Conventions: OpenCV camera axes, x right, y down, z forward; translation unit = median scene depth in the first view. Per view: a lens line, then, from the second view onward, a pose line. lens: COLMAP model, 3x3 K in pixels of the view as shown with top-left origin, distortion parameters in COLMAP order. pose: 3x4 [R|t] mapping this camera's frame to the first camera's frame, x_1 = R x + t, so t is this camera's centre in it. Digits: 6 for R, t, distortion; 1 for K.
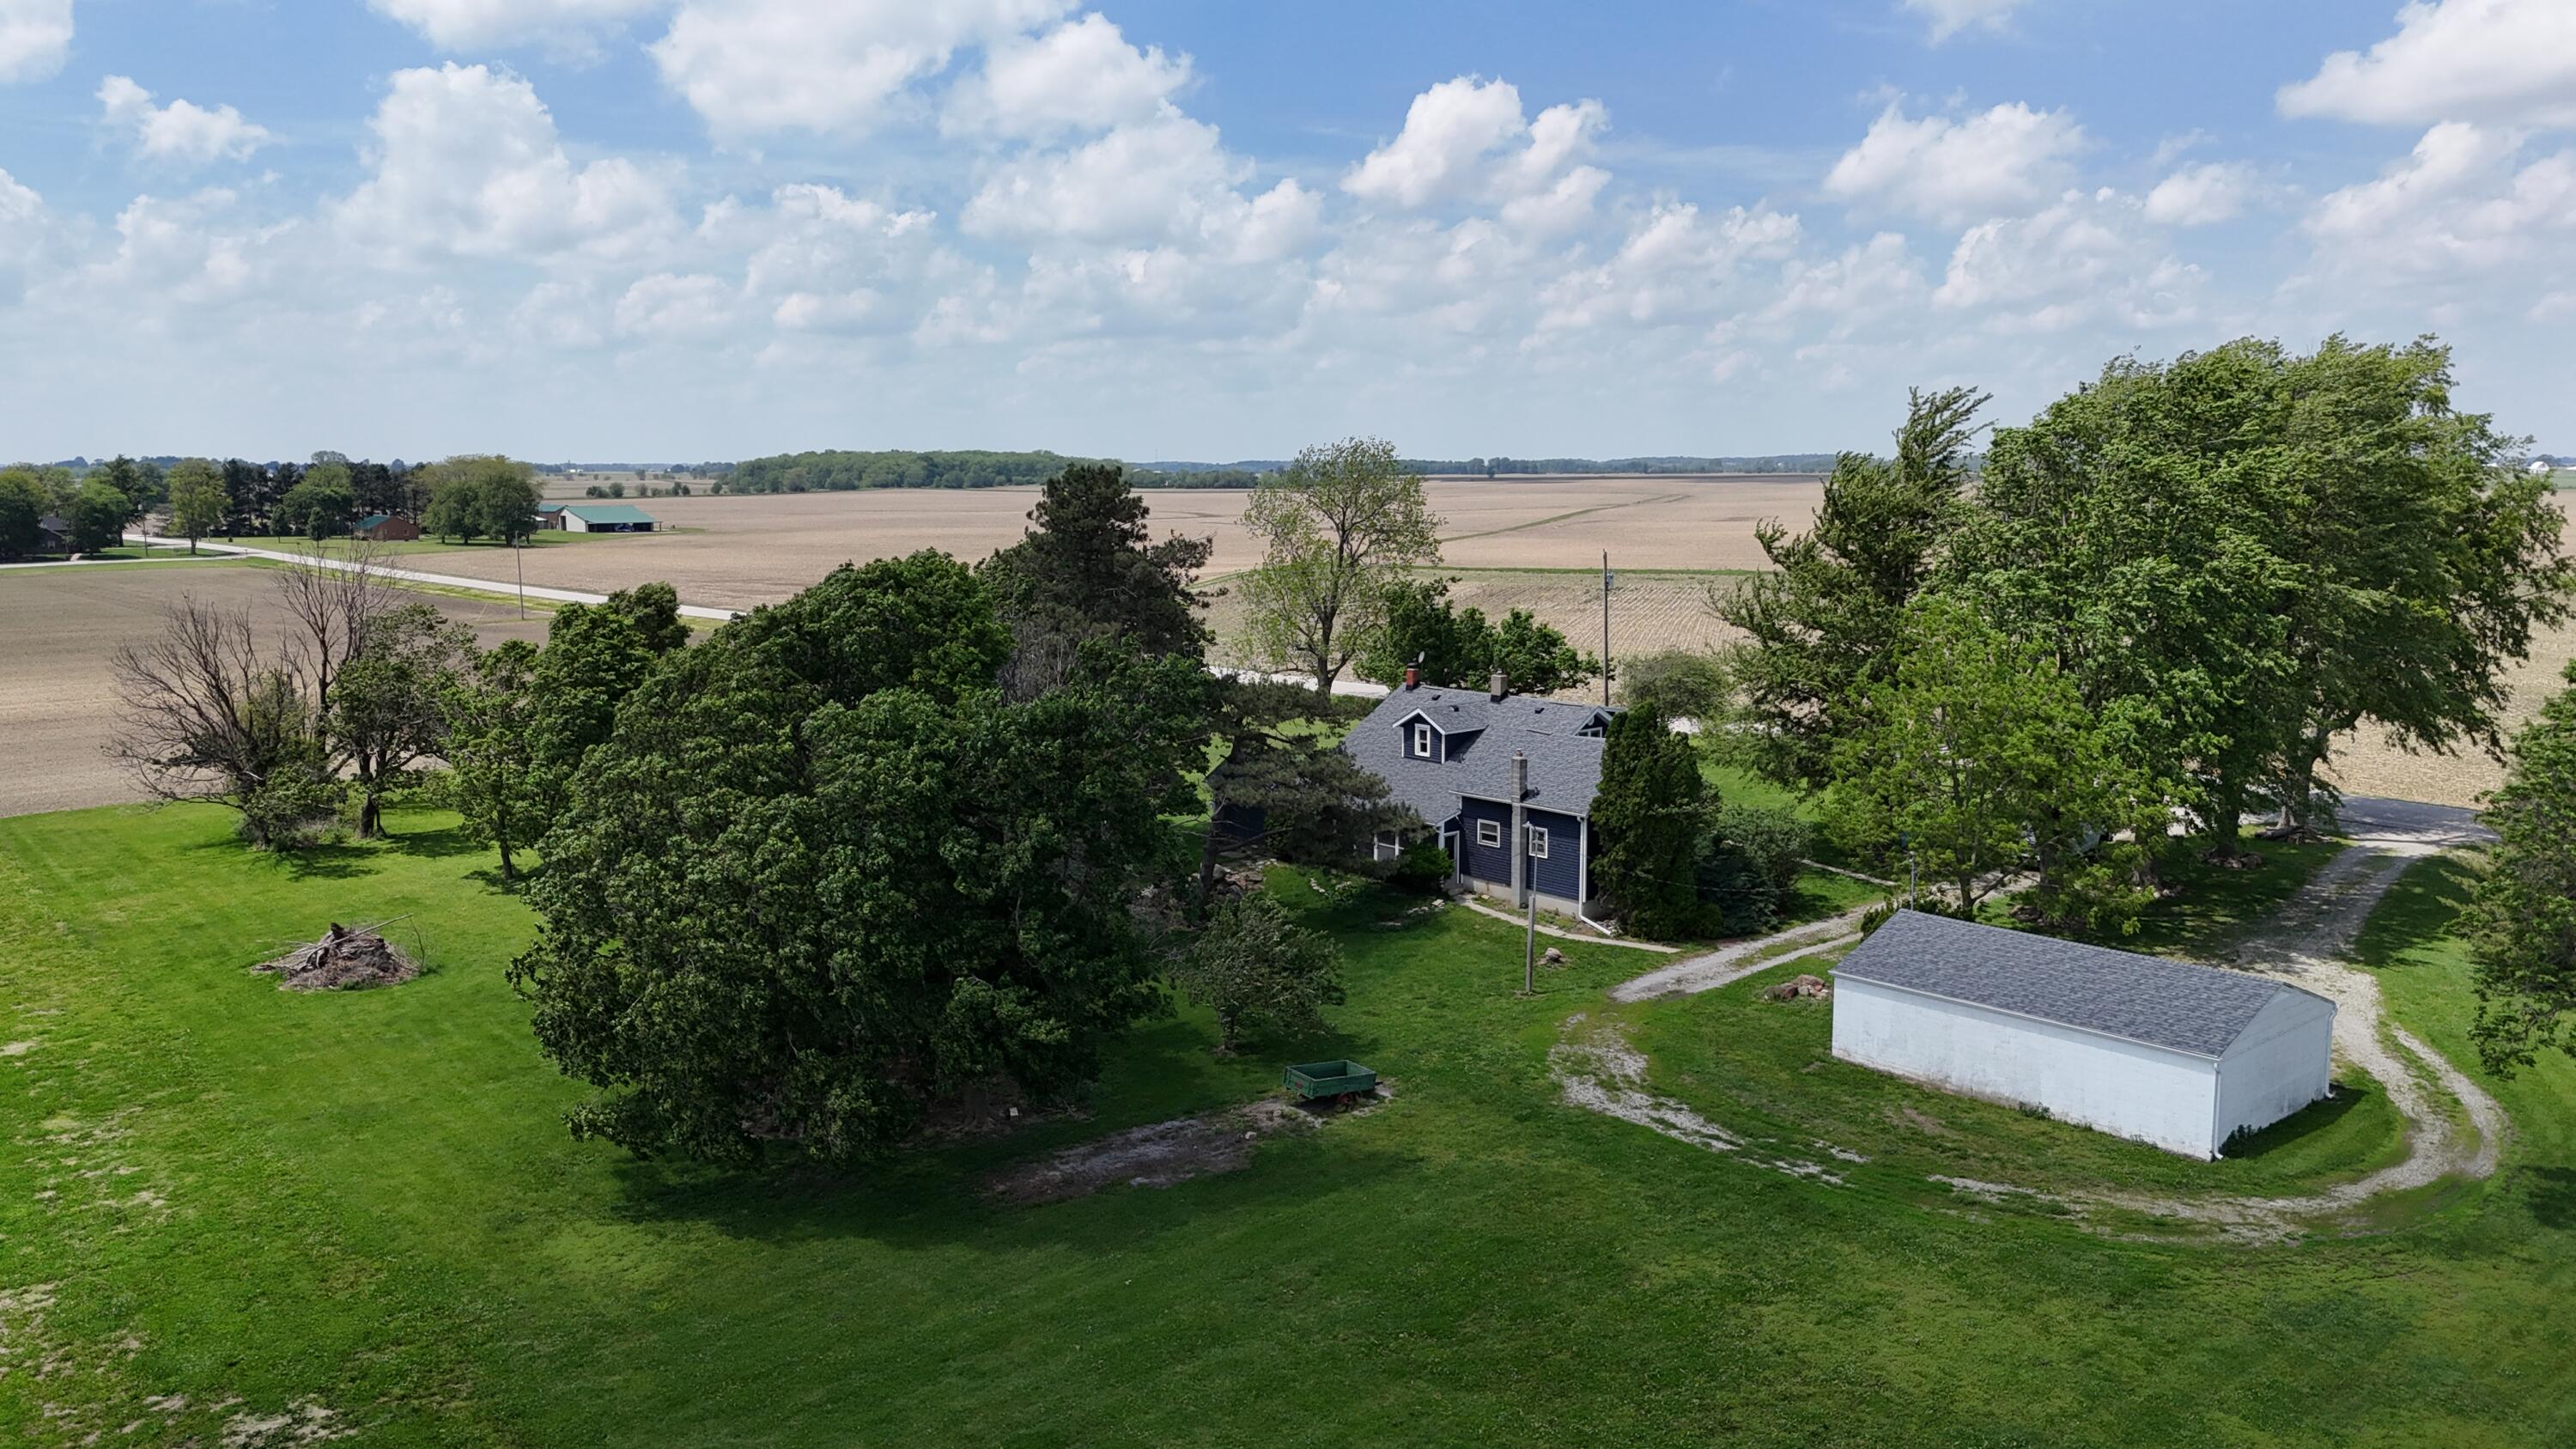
lens RADIAL K [[1955.2, 0, 1280.6], [0, 1955.2, 717.7], [0, 0, 1]] dist [0.016237, -0.005637]
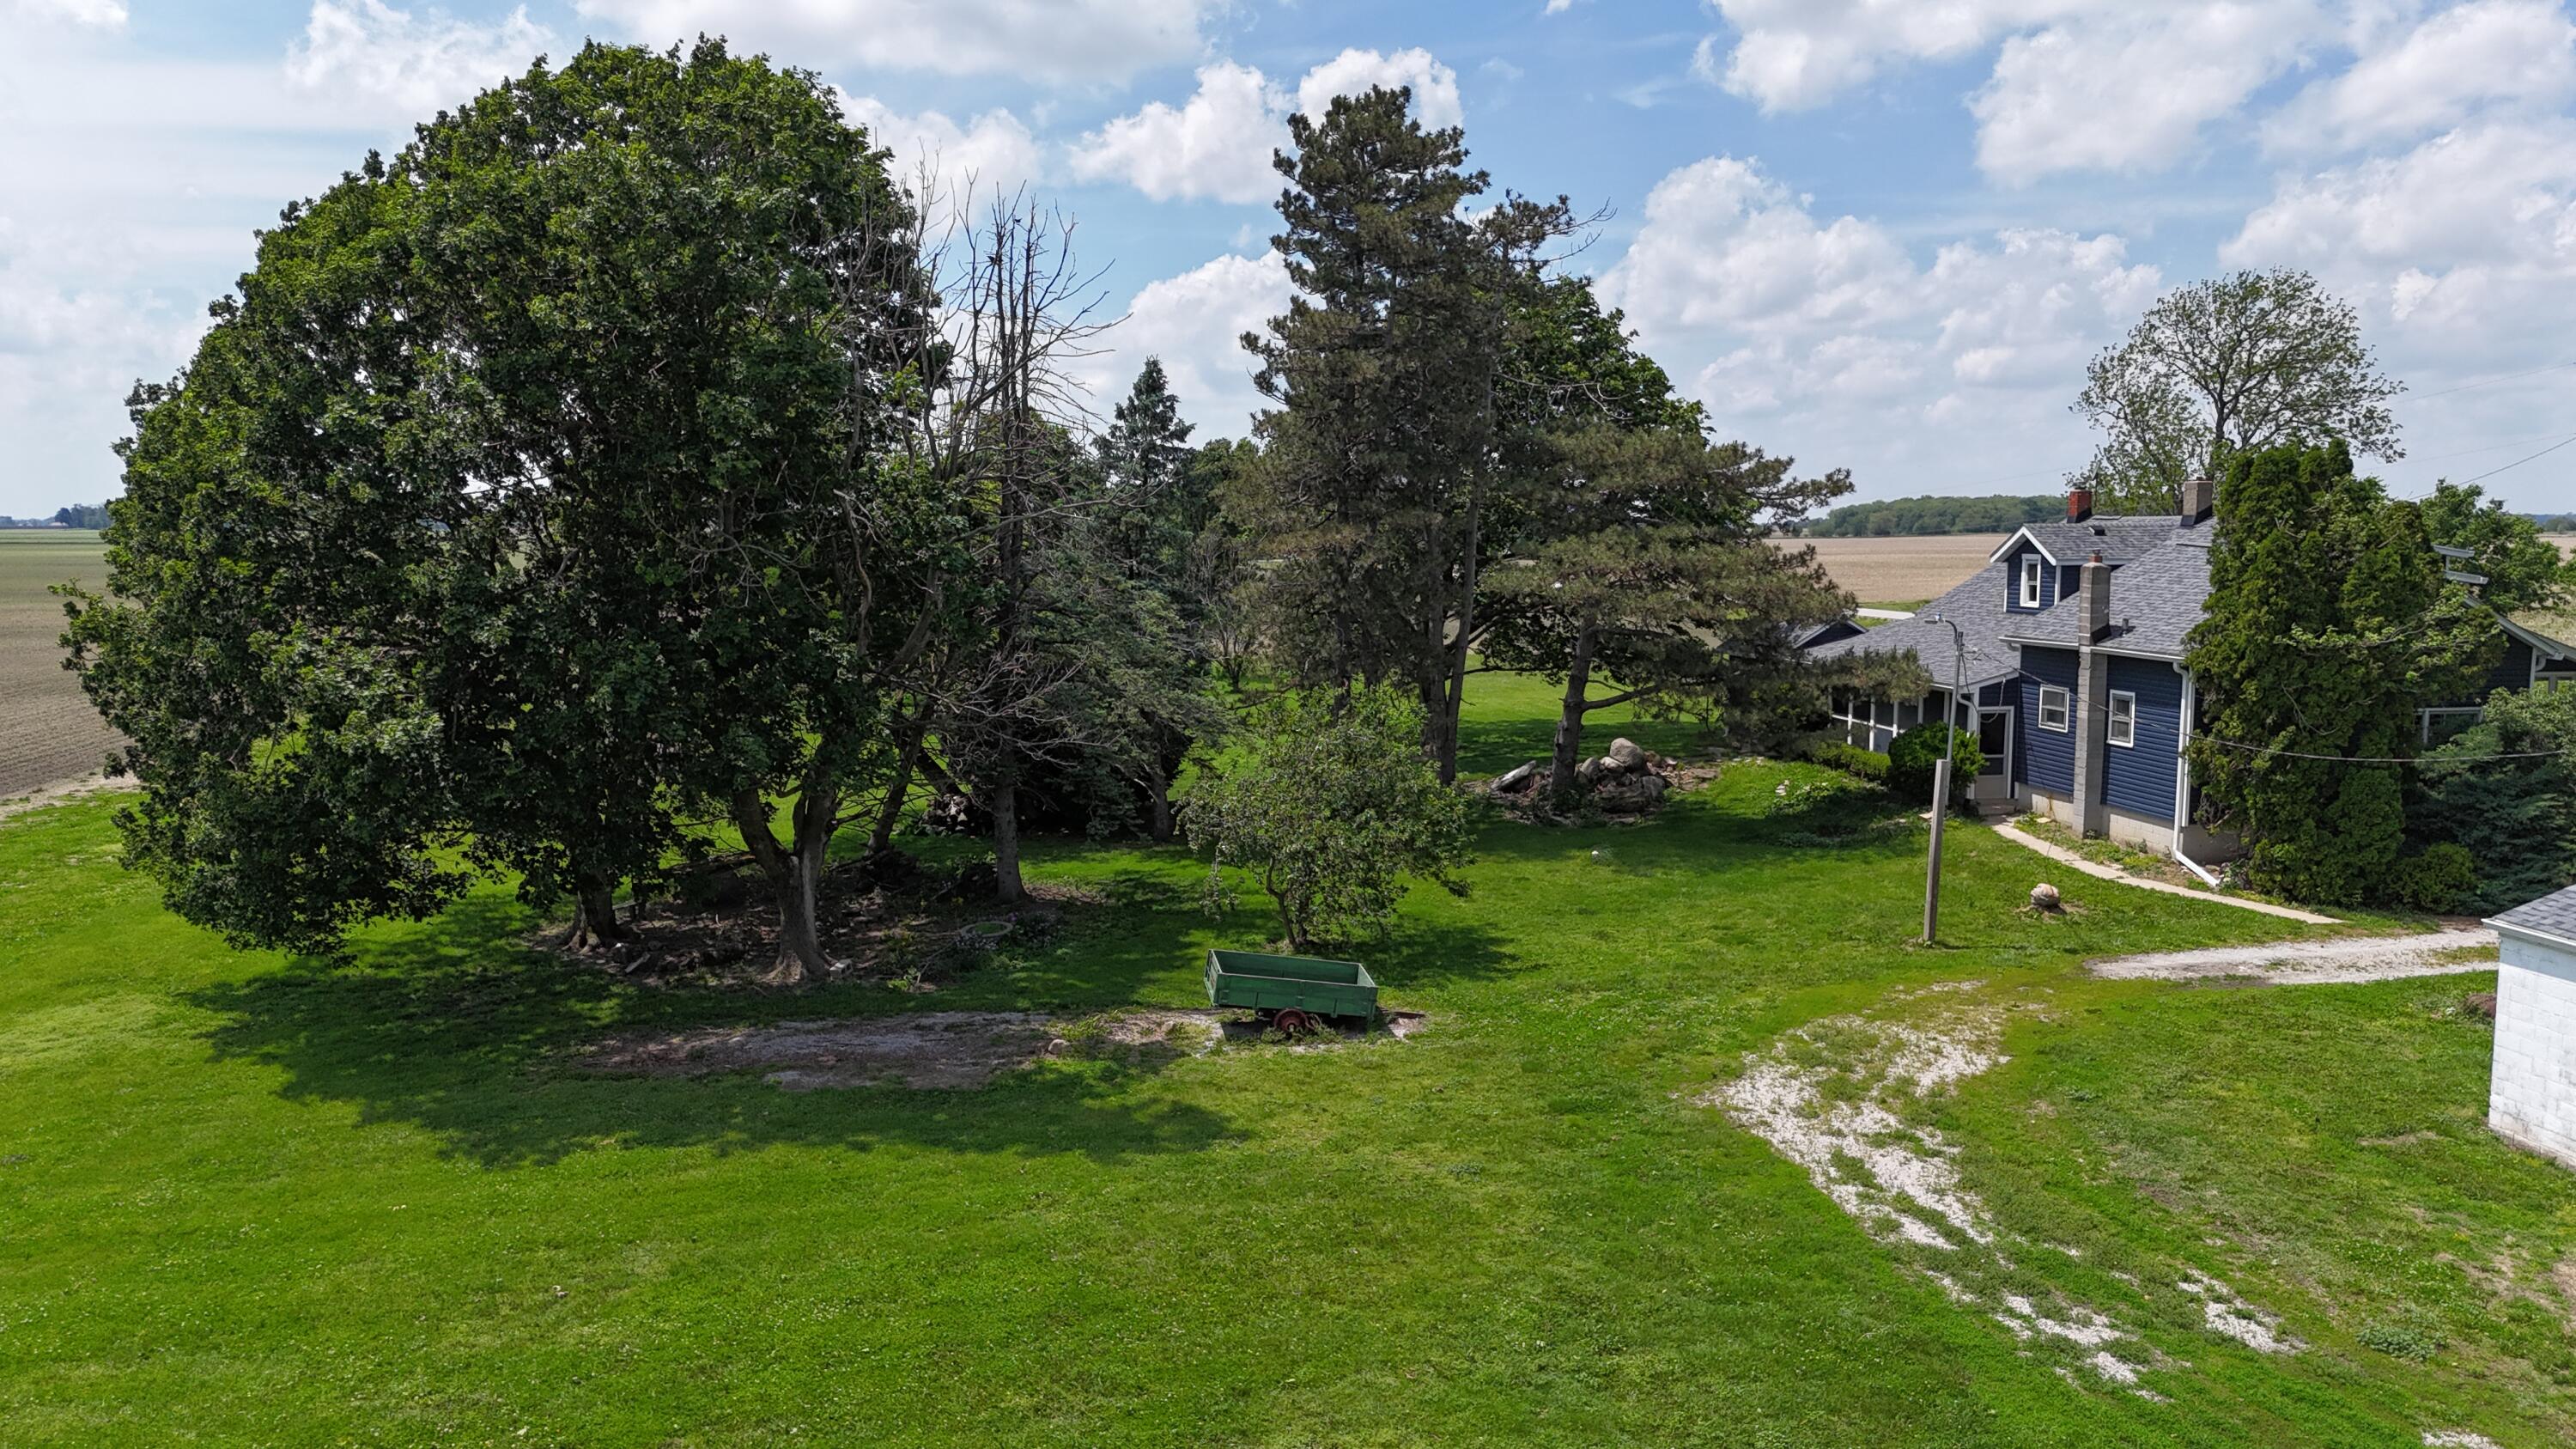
lens RADIAL K [[1955.2, 0, 1270.3], [0, 1955.2, 732.2], [0, 0, 1]] dist [0.016237, -0.005637]
pose [[0.838261, 0.059487, -0.542015, 0.233838], [-0.076173, 0.997059, -0.008377, 0.091911], [0.539922, 0.048309, 0.840327, 0.416727]]
